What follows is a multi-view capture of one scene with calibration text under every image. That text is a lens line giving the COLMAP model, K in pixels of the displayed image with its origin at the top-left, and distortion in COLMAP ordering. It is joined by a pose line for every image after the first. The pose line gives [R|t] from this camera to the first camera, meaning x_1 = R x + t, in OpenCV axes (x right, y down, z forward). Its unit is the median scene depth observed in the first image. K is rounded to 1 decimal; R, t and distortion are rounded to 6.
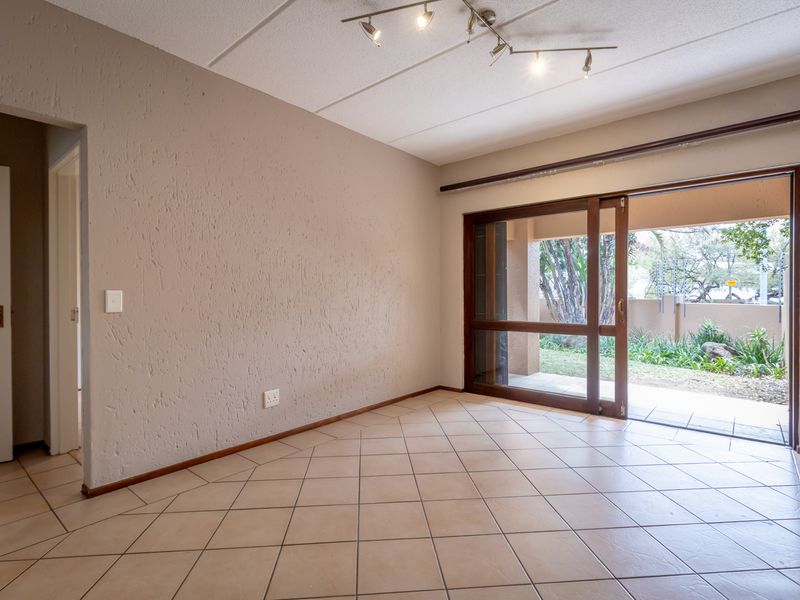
lens RADIAL K [[413.1, 0, 394.4], [0, 413.1, 298.7], [0, 0, 1]] dist [-0.000044, 0.000306]
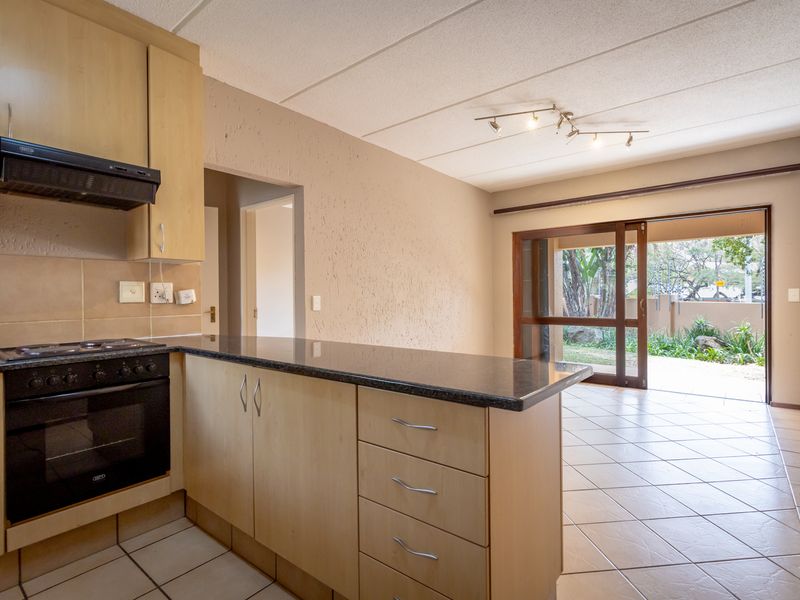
lens RADIAL K [[413.1, 0, 396.5], [0, 413.1, 297.5], [0, 0, 1]] dist [-0.000044, 0.000306]
pose [[0.999717, -0.005518, 0.023143, -0.272844], [0.005583, 0.999981, -0.002734, -0.005448], [-0.023128, 0.002862, 0.999728, -0.311834]]
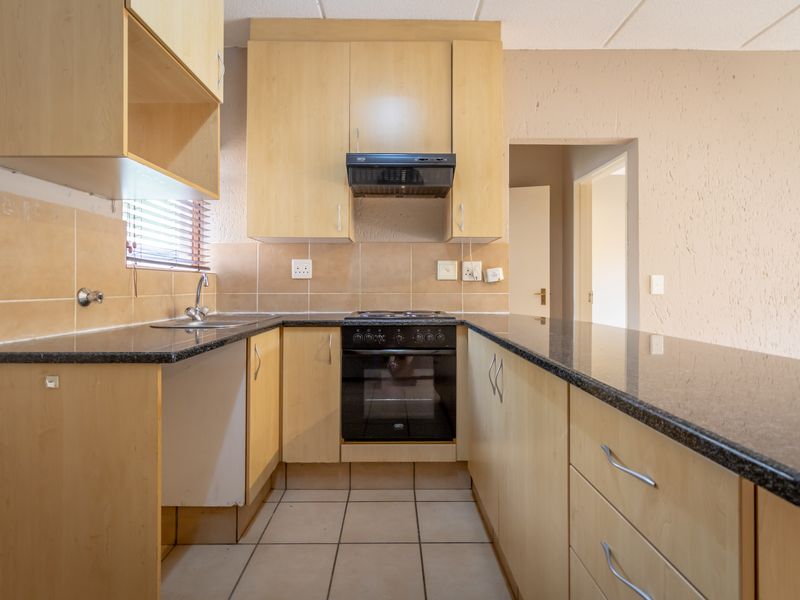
lens RADIAL K [[413.1, 0, 395.8], [0, 413.1, 283.7], [0, 0, 1]] dist [-0.000044, 0.000306]
pose [[0.655082, -0.001667, -0.755556, -0.183978], [-0.008858, 0.999912, -0.009886, 0.013619], [0.755506, 0.013169, 0.655009, -0.193322]]
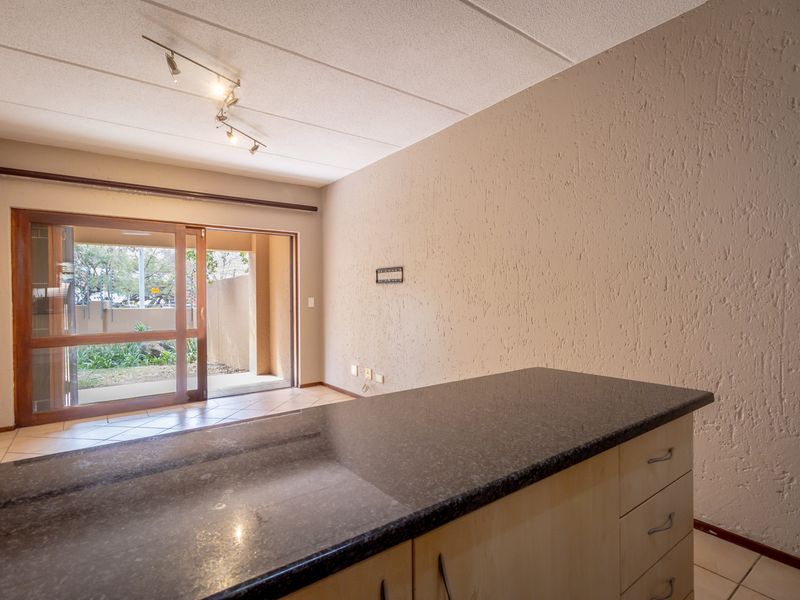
lens RADIAL K [[413.1, 0, 402.7], [0, 413.1, 298.3], [0, 0, 1]] dist [-0.000044, 0.000306]
pose [[0.214073, -0.006046, 0.976799, -0.575225], [0.014921, 0.999884, 0.002919, -0.023423], [-0.976704, 0.013950, 0.214139, 0.114703]]
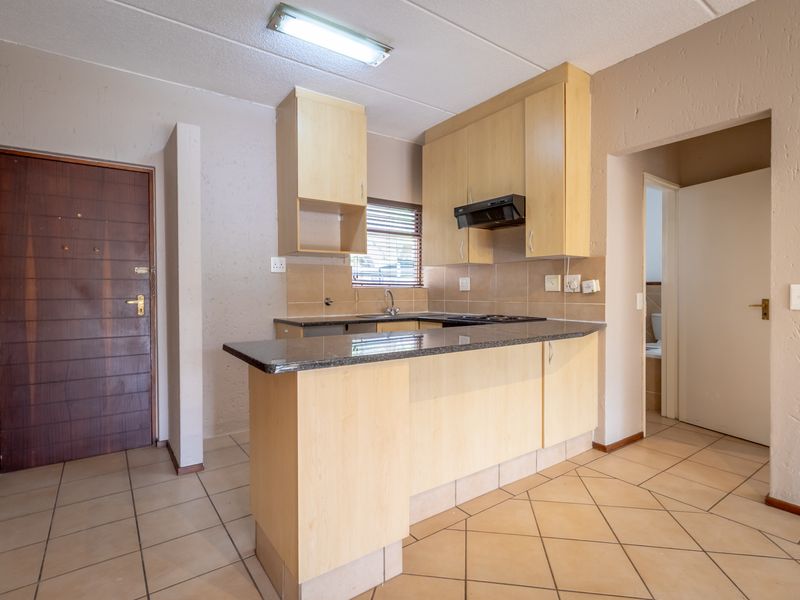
lens RADIAL K [[413.1, 0, 399.0], [0, 413.1, 296.8], [0, 0, 1]] dist [-0.000044, 0.000306]
pose [[-0.240372, 0.017855, -0.970517, 0.229912], [-0.002992, 0.999812, 0.019135, -0.005572], [0.970676, 0.007503, -0.240273, 0.252269]]
